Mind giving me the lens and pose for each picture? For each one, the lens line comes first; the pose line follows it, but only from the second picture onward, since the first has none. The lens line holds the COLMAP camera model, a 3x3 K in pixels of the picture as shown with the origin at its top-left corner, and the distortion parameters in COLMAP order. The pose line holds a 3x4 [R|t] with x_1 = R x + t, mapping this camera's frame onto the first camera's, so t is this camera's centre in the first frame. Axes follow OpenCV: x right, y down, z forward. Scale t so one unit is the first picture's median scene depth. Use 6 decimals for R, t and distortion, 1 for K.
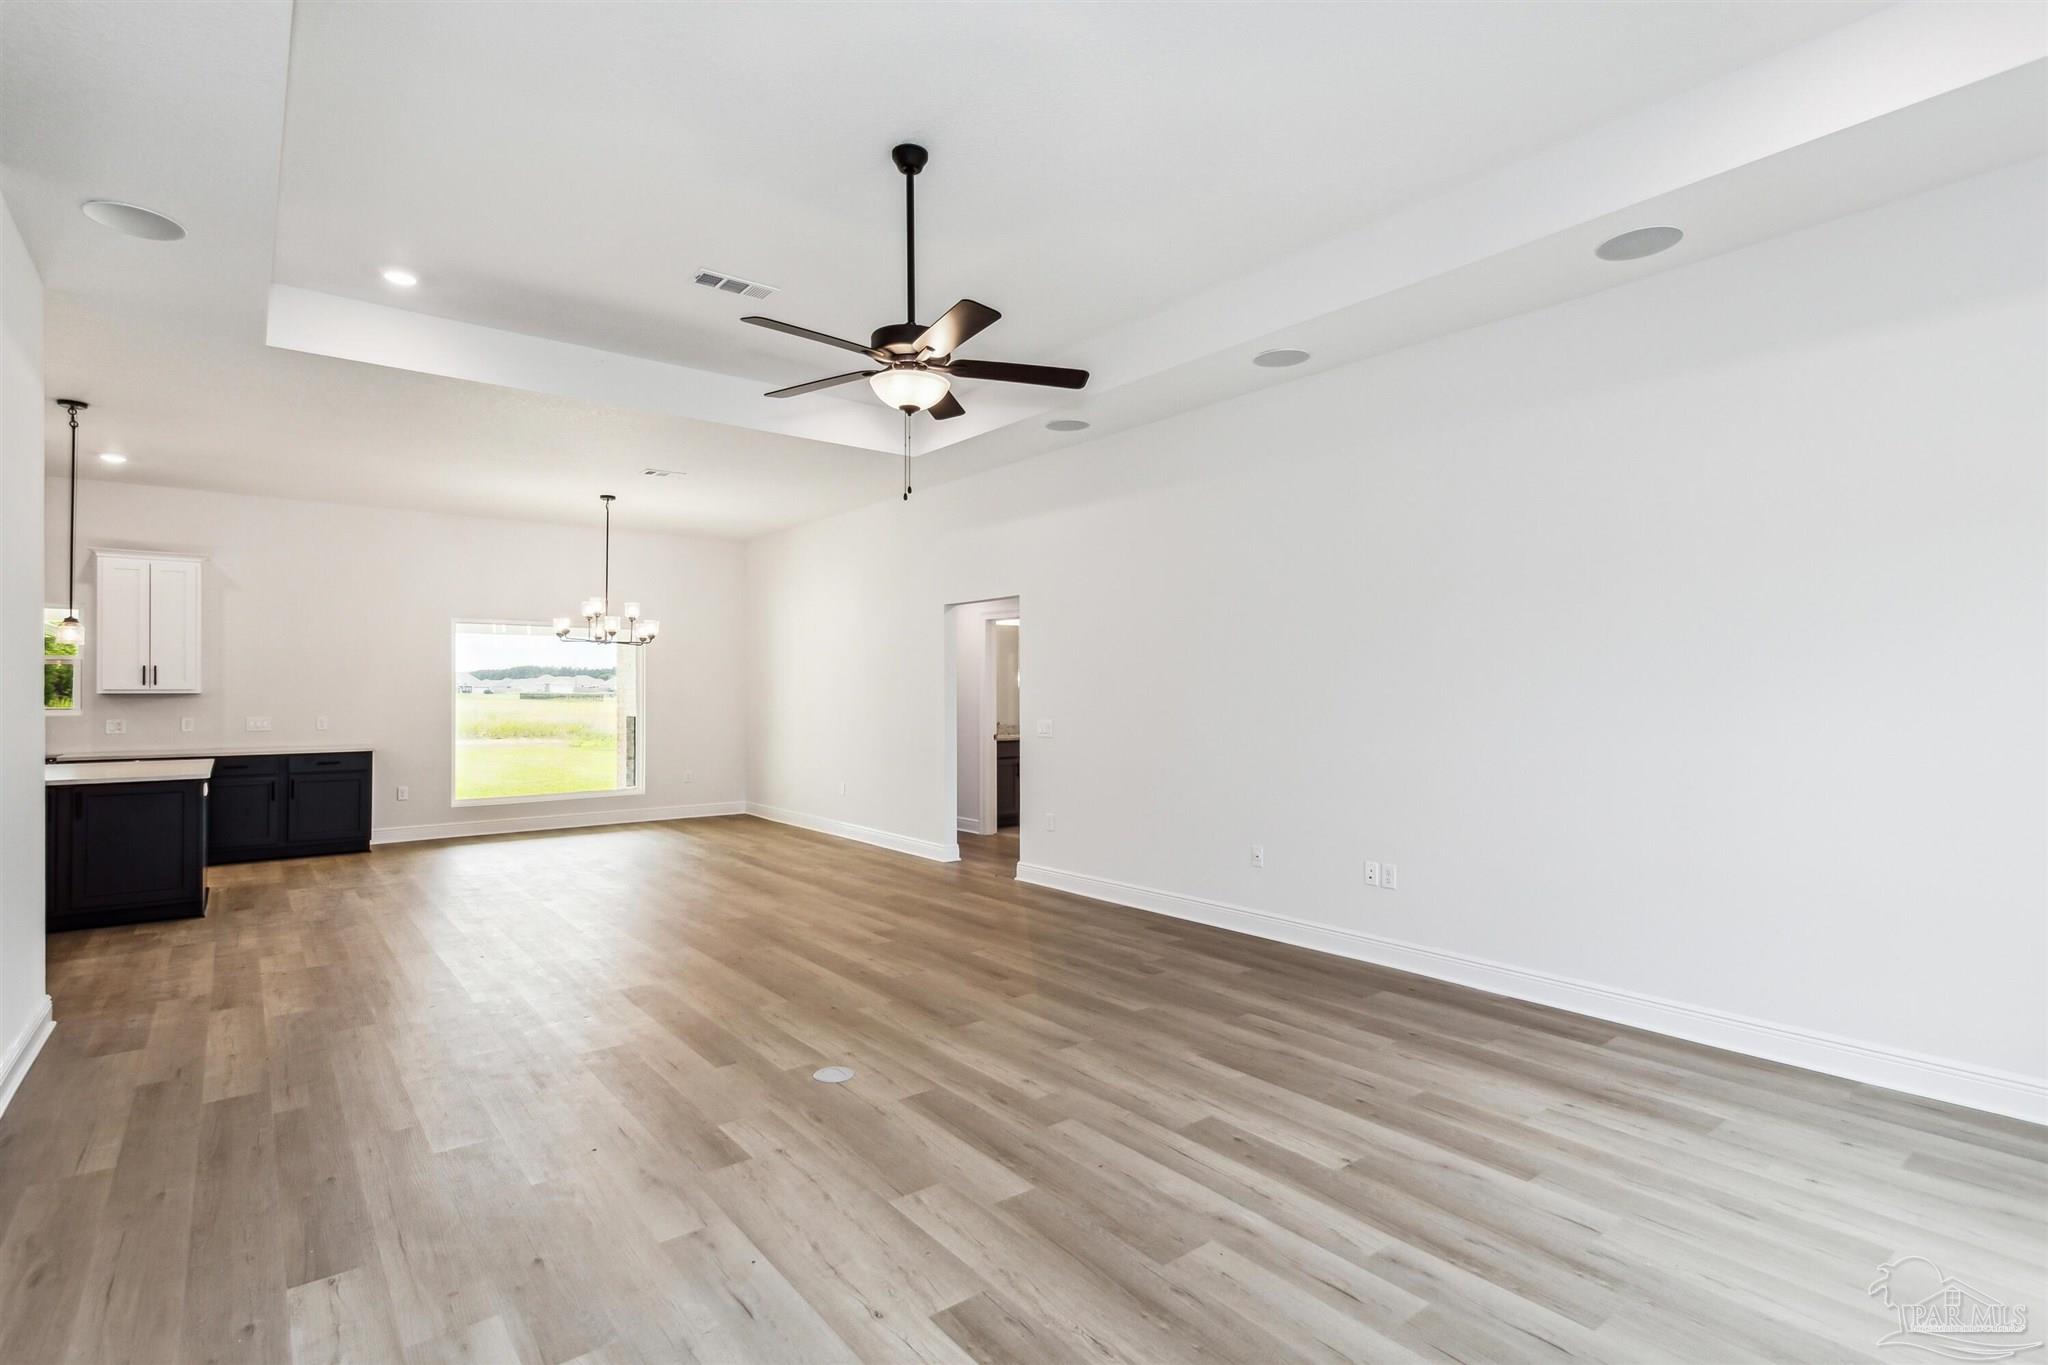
lens RADIAL K [[991.8, 0, 1019.3], [0, 991.8, 671.0], [0, 0, 1]] dist [0.003415, 0.000266]
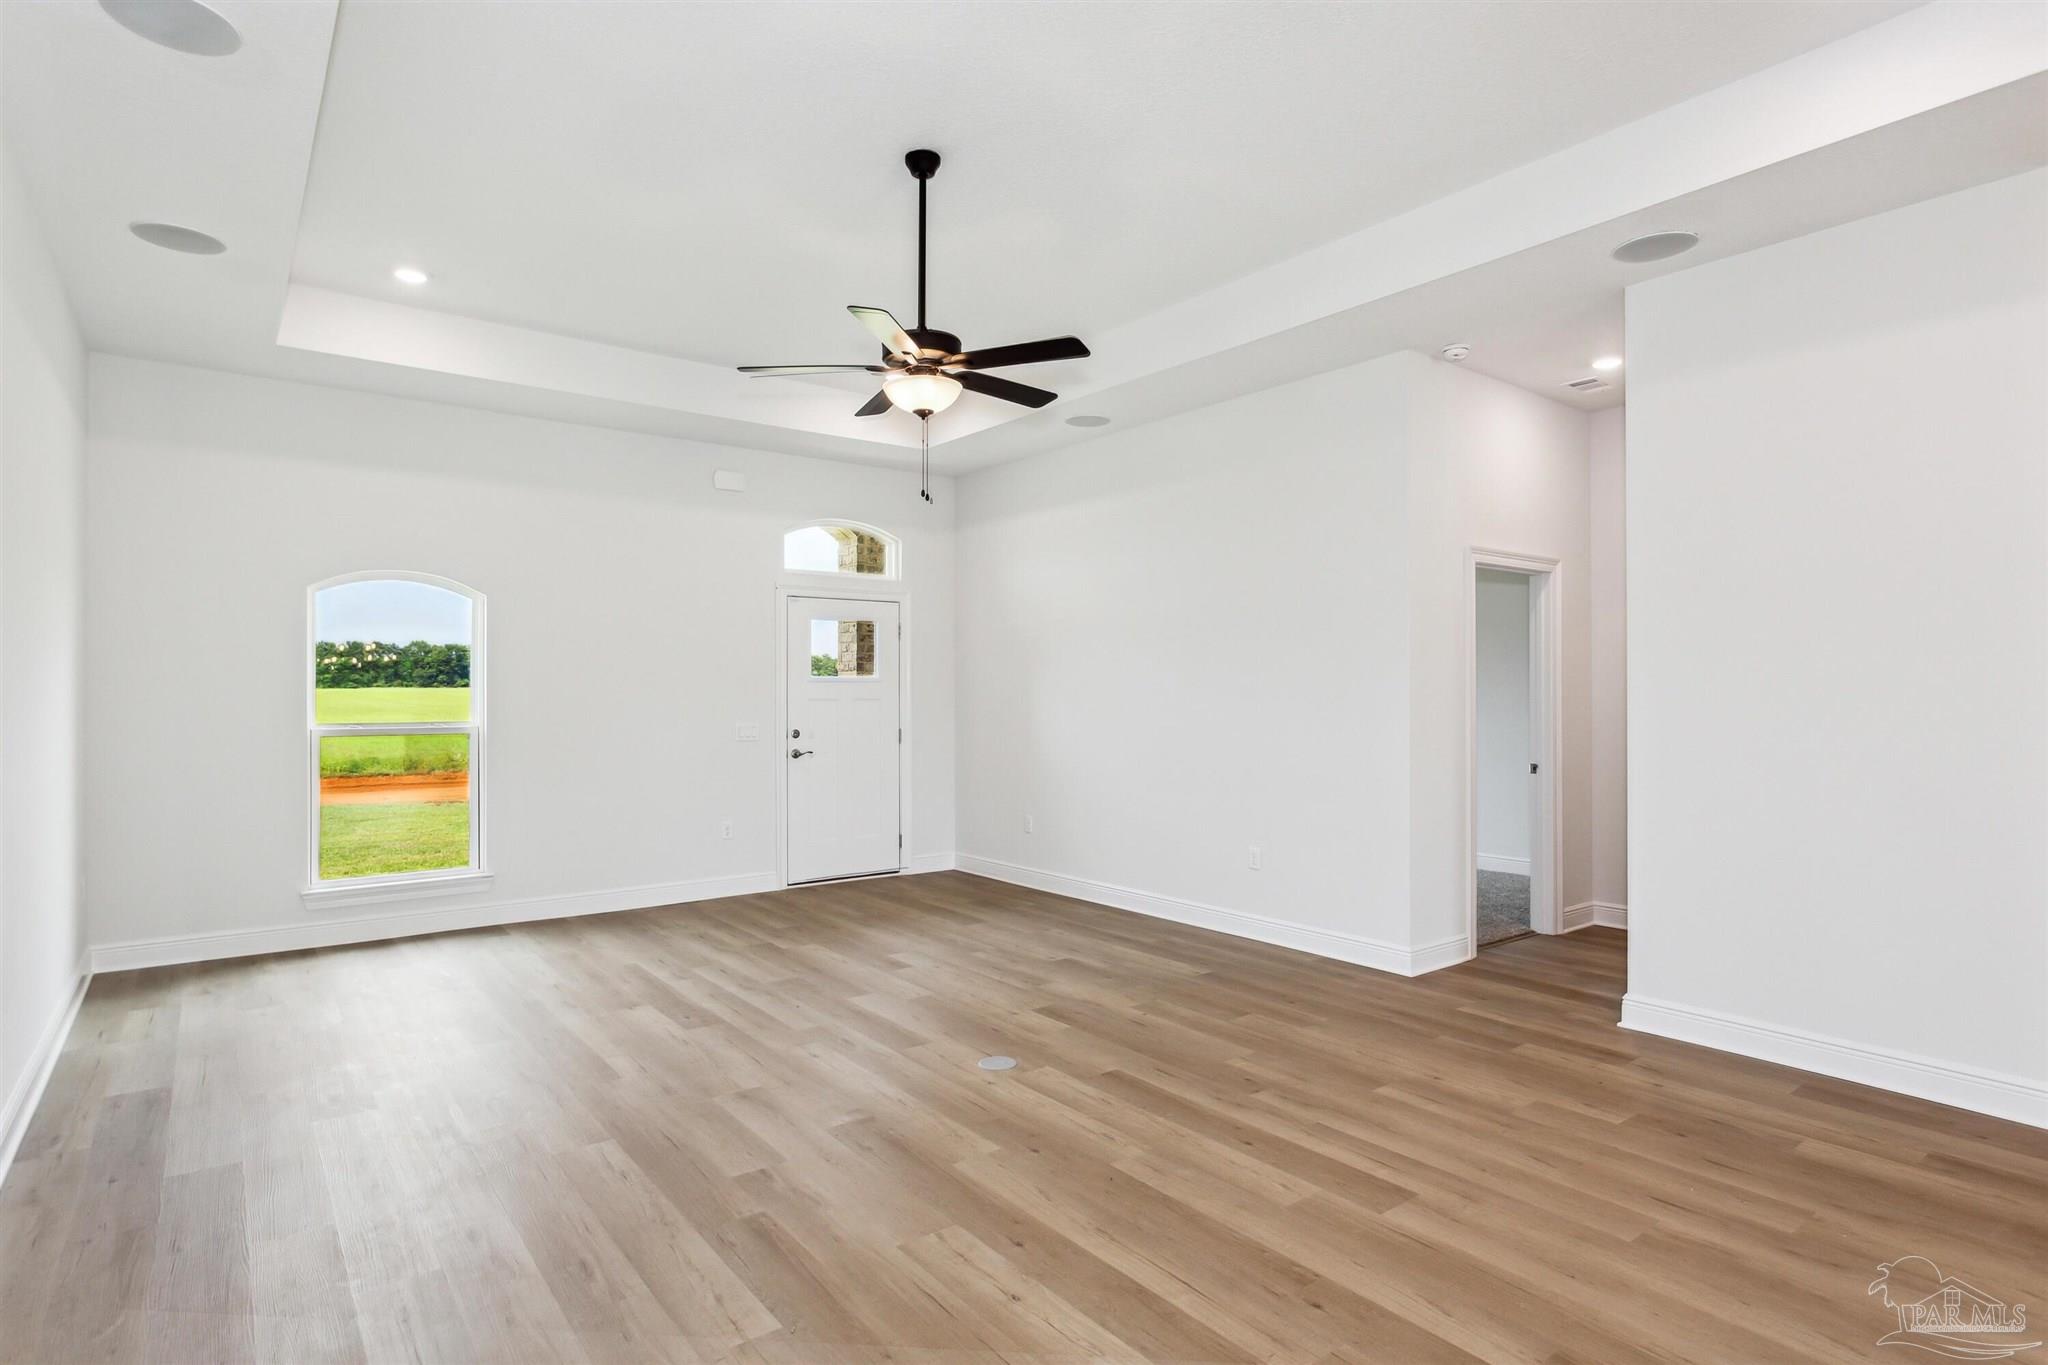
lens RADIAL K [[1062.1, 0, 1024.0], [0, 1062.1, 682.5], [0, 0, 1]] dist [-0.001828, -0.000348]
pose [[-0.999919, 0.004787, 0.011807, -0.226221], [0.004441, 0.999565, -0.029168, 0.041461], [-0.011942, -0.029113, -0.999505, 2.088962]]
